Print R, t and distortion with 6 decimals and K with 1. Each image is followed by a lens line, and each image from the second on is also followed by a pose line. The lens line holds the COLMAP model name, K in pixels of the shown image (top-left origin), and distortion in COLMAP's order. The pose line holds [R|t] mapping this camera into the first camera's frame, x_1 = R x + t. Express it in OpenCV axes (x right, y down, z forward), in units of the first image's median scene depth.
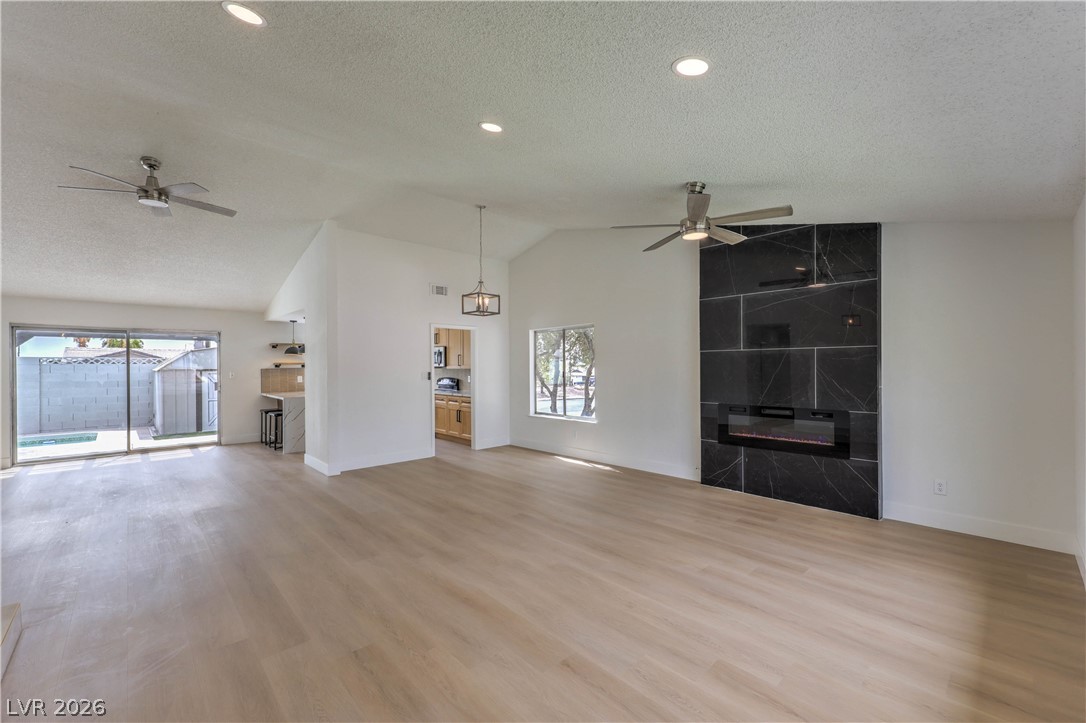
lens RADIAL K [[440.1, 0, 545.5], [0, 440.1, 362.6], [0, 0, 1]] dist [0.014542, 0.000498]
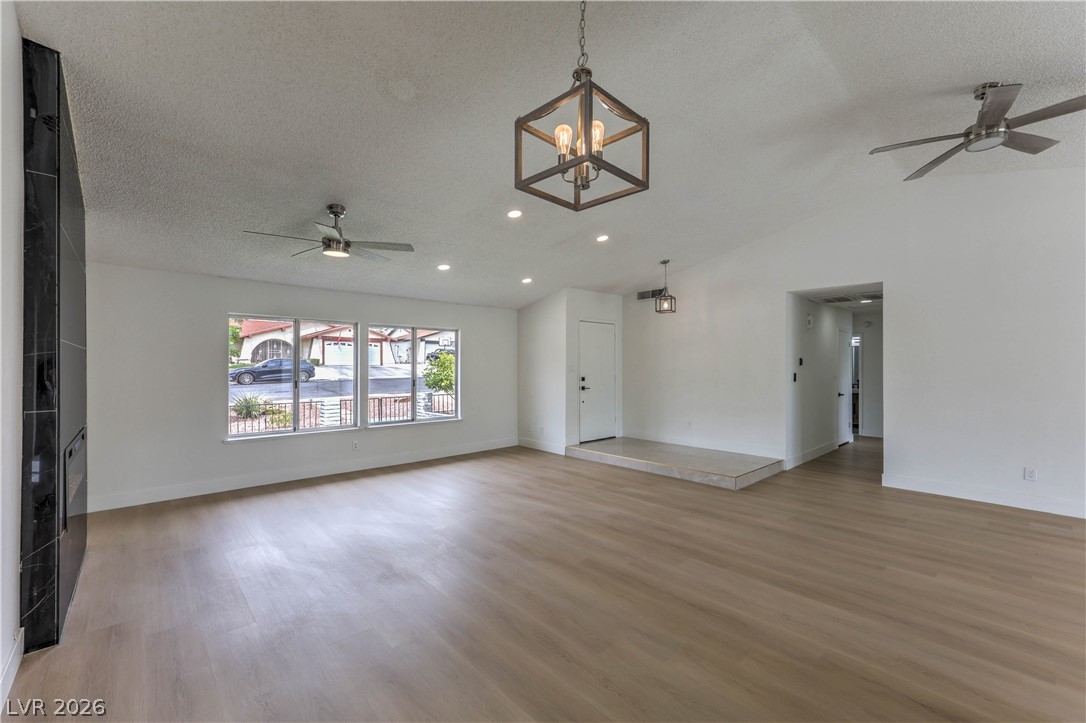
lens RADIAL K [[446.8, 0, 565.5], [0, 446.8, 363.0], [0, 0, 1]] dist [0.000440, 0.000076]
pose [[-0.999648, 0.009289, -0.024871, -0.180014], [0.009640, 0.999855, -0.014066, 0.006504], [0.024737, -0.014301, -0.999592, 1.808160]]
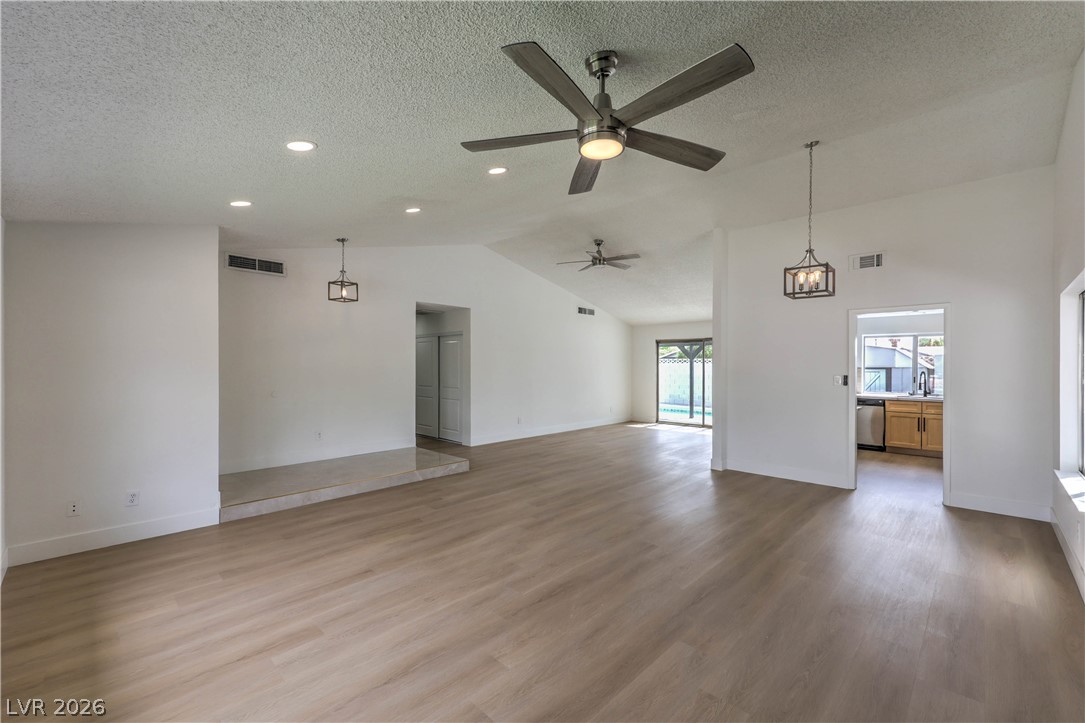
lens RADIAL K [[439.7, 0, 545.0], [0, 439.7, 362.6], [0, 0, 1]] dist [0.014542, 0.000498]
pose [[0.056203, 0.000410, -0.998419, 0.770441], [0.007307, 0.999973, 0.000822, -0.007412], [0.998393, -0.007341, 0.056198, 0.749041]]
